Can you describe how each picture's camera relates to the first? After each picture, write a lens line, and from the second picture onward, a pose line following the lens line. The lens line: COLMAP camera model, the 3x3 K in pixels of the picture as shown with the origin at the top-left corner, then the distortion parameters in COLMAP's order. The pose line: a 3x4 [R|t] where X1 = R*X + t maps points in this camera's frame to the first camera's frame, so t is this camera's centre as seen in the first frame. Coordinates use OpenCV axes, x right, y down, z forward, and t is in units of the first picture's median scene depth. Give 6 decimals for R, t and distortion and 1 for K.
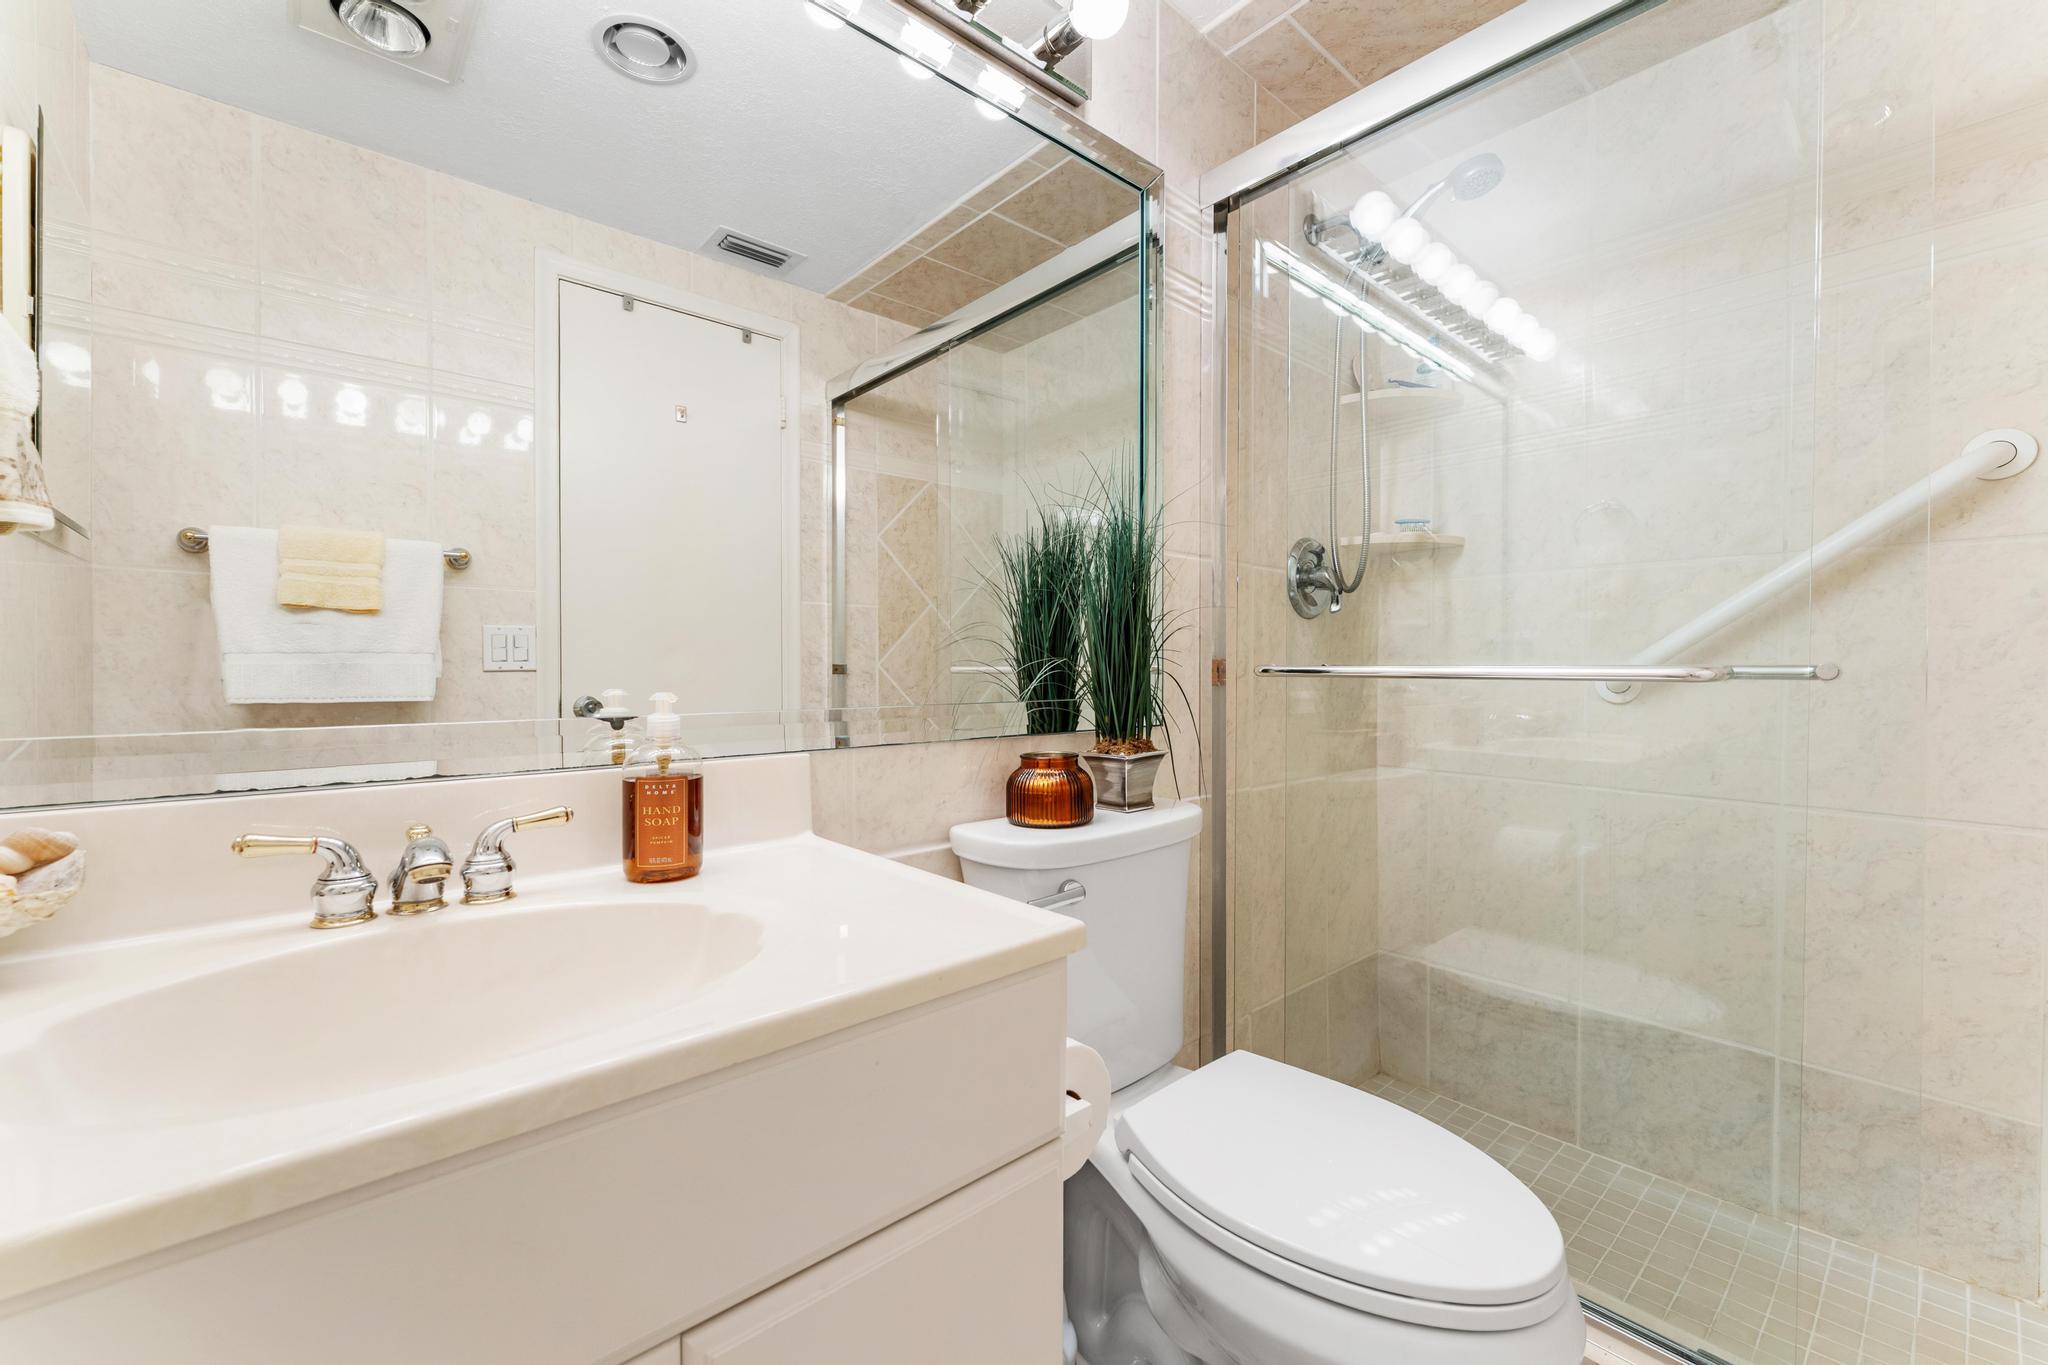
lens RADIAL K [[831.0, 0, 1023.6], [0, 831.0, 680.9], [0, 0, 1]] dist [-0.004955, 0.001144]
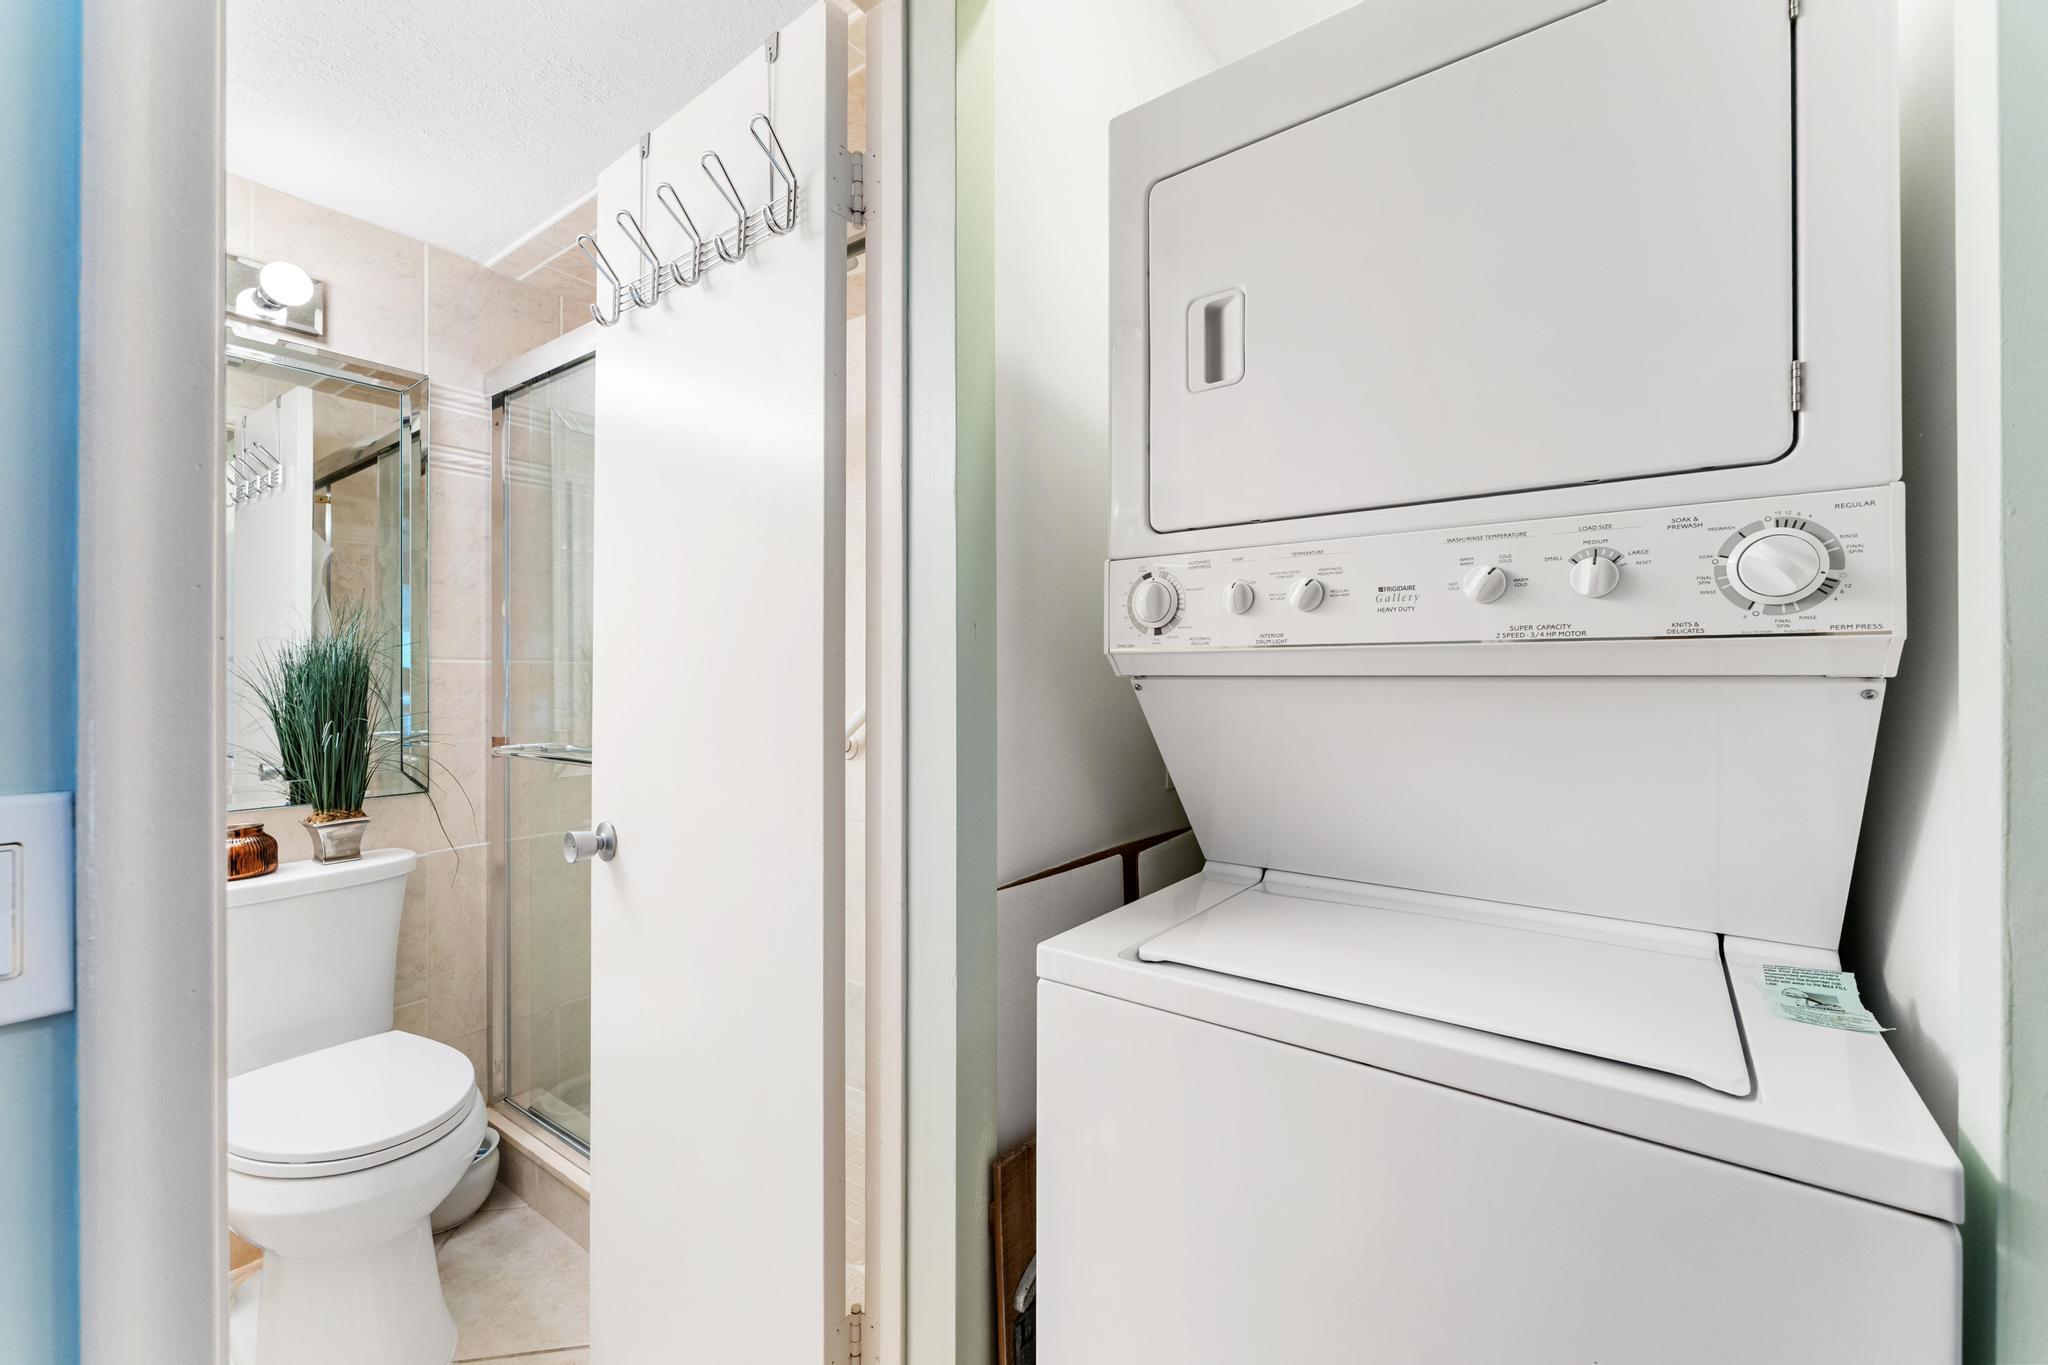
lens RADIAL K [[831.0, 0, 1028.3], [0, 831.0, 672.8], [0, 0, 1]] dist [-0.004955, 0.001144]
pose [[0.977006, 0.003036, 0.213189, 0.827038], [0.000001, 0.999899, -0.014246, -0.117248], [-0.213210, 0.013918, 0.976907, -0.500717]]
